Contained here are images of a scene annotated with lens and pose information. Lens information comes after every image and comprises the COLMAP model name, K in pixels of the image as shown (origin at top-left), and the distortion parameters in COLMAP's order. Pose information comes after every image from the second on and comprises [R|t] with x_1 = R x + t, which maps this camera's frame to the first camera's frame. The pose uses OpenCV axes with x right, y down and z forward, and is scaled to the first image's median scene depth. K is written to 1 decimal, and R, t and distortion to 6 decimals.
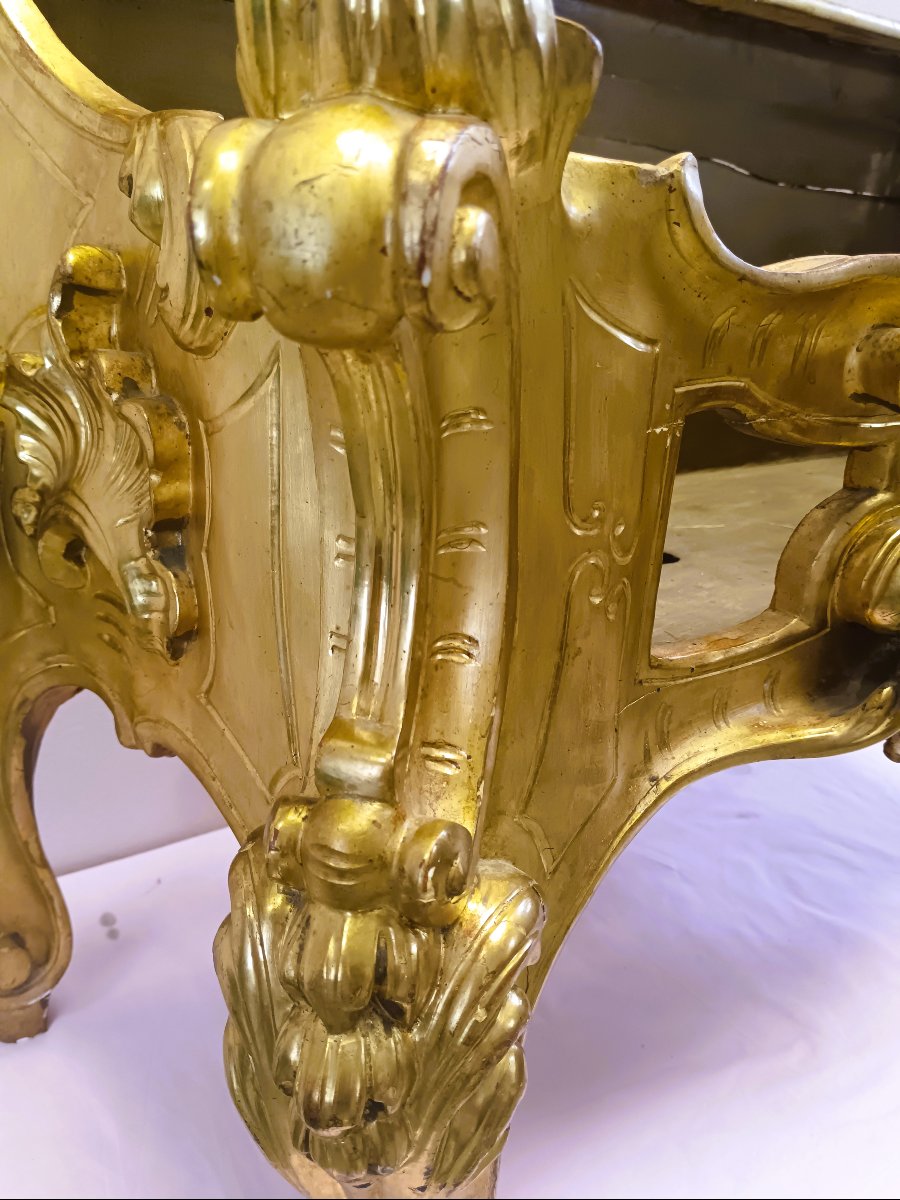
lens RADIAL K [[959.6, 0, 451.4], [0, 959.6, 596.3], [0, 0, 1]] dist [-0.004322, -0.022438]
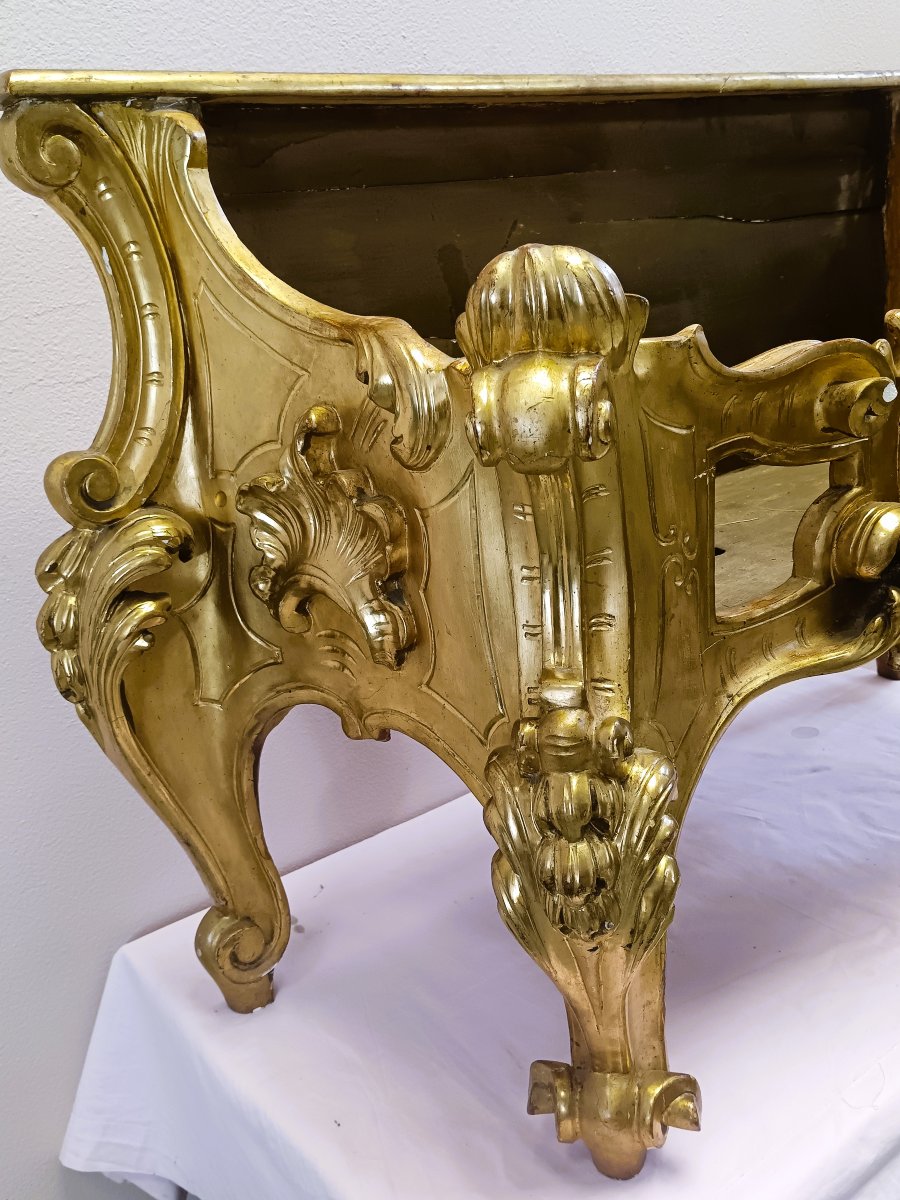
lens RADIAL K [[1139.3, 0, 444.6], [0, 1139.3, 594.6], [0, 0, 1]] dist [0.001026, 0.000000]
pose [[0.990002, -0.140661, -0.010531, -0.206286], [0.140236, 0.989543, -0.033751, 0.029045], [0.015168, 0.031937, 0.999375, -0.864972]]
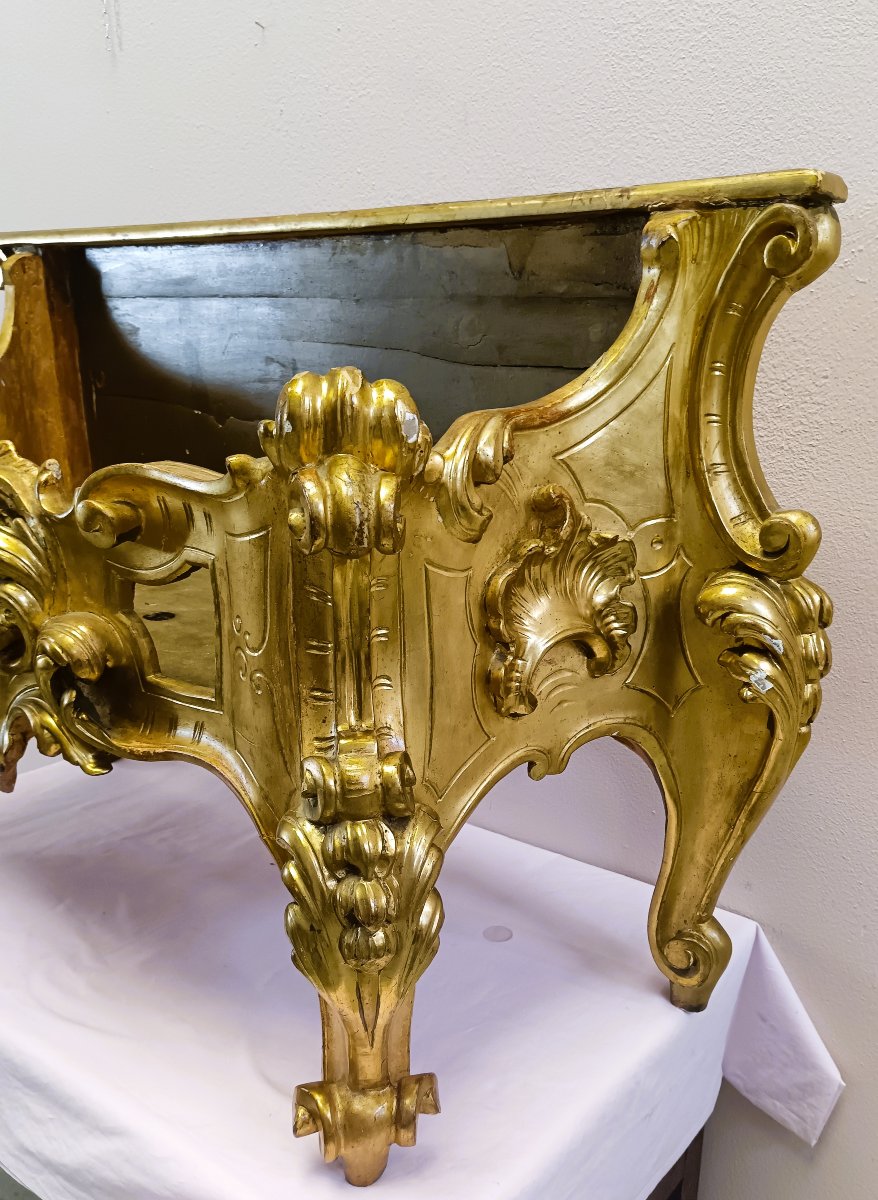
lens RADIAL K [[1031.7, 0, 488.4], [0, 1031.7, 665.7], [0, 0, 1]] dist [0.039211, -0.083804]
pose [[0.320734, 0.264158, -0.909588, 3.348310], [-0.307858, 0.937255, 0.163638, -0.702618], [0.895742, 0.227540, 0.381933, 1.474321]]
